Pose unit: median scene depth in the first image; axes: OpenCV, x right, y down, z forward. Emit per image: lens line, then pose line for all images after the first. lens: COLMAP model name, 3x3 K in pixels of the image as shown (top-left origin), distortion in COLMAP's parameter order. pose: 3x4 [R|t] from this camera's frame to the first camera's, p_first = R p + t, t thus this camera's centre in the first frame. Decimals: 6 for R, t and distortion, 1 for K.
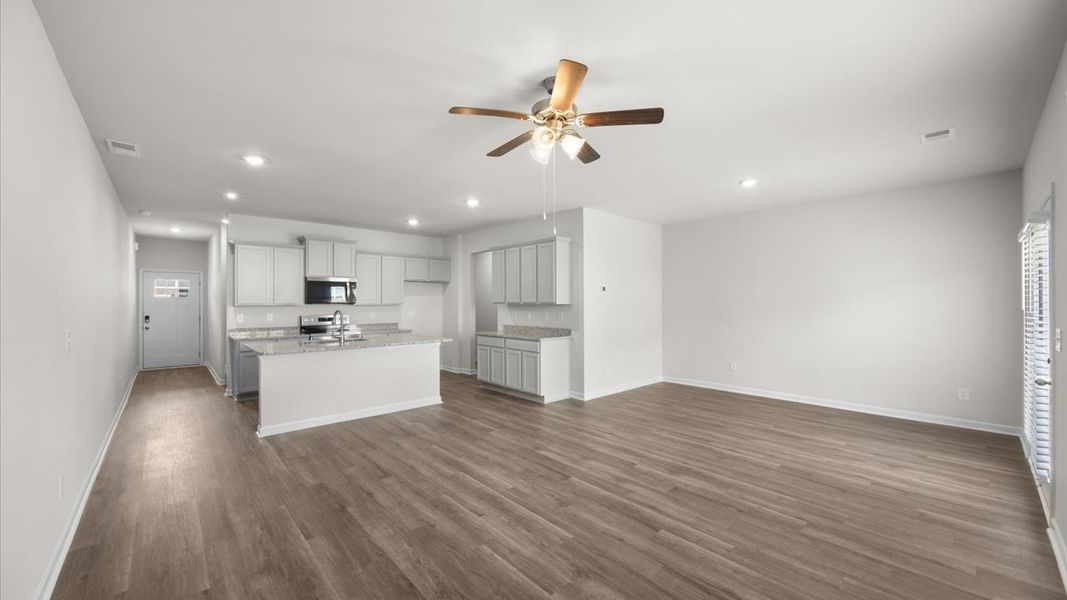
lens RADIAL K [[407.6, 0, 533.5], [0, 407.6, 300.0], [0, 0, 1]] dist [-0.000629, -0.000062]
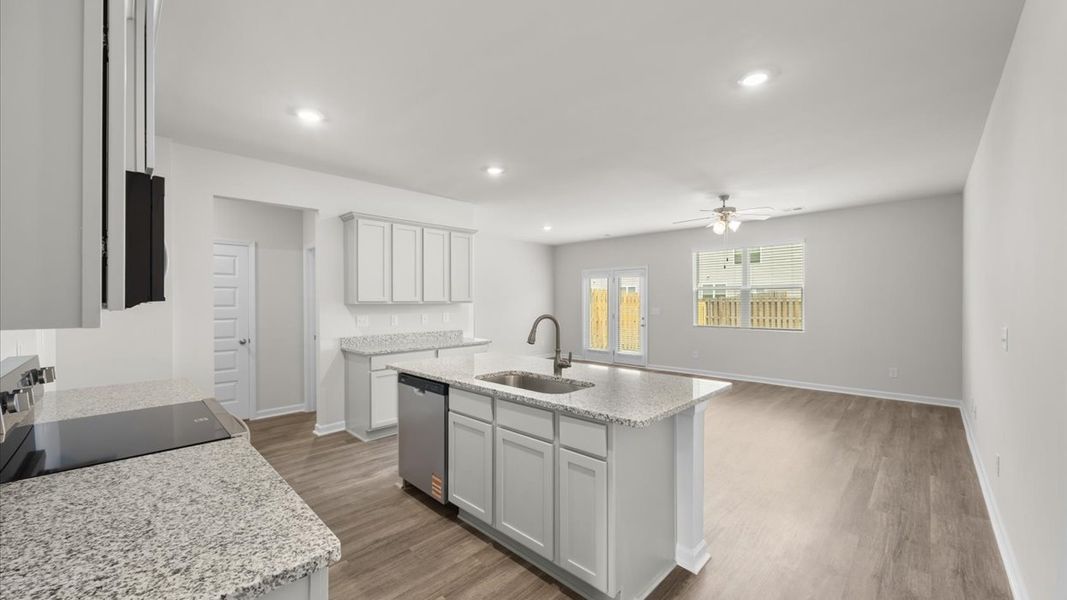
lens RADIAL K [[405.5, 0, 531.0], [0, 405.5, 295.1], [0, 0, 1]] dist [-0.001988, -0.000279]
pose [[-0.064195, 0.016662, 0.997798, -0.887807], [-0.003352, 0.999851, -0.016912, 0.007699], [-0.997932, -0.004431, -0.064129, 0.949745]]
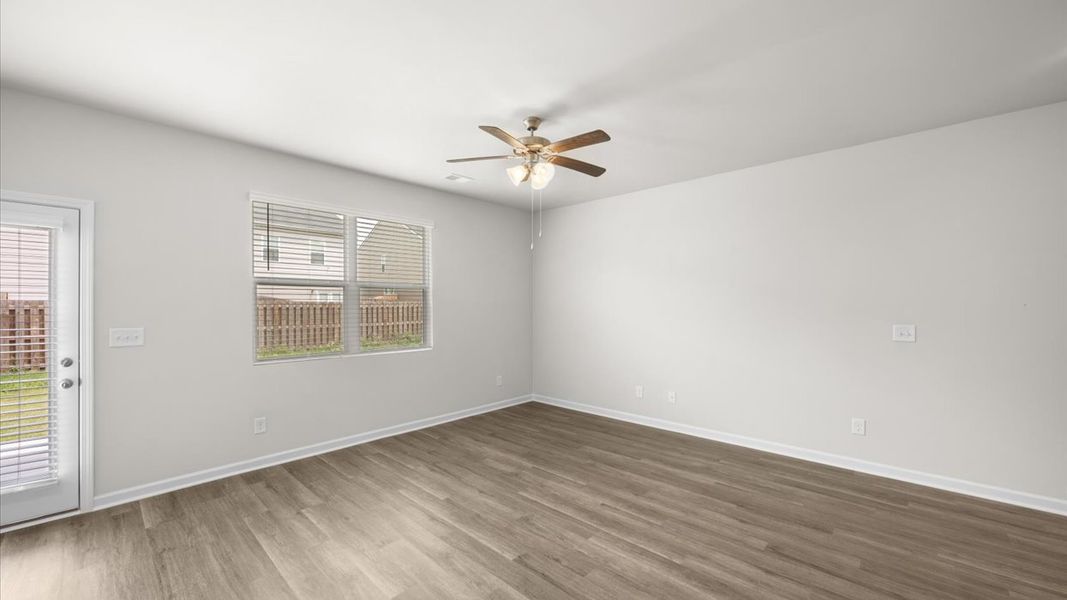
lens RADIAL K [[407.6, 0, 533.5], [0, 407.6, 300.0], [0, 0, 1]] dist [-0.000629, -0.000062]
pose [[-0.996458, 0.002889, -0.084047, 0.066571], [0.004397, 0.999832, -0.017771, 0.004338], [0.083982, -0.018078, -0.996303, 0.977465]]
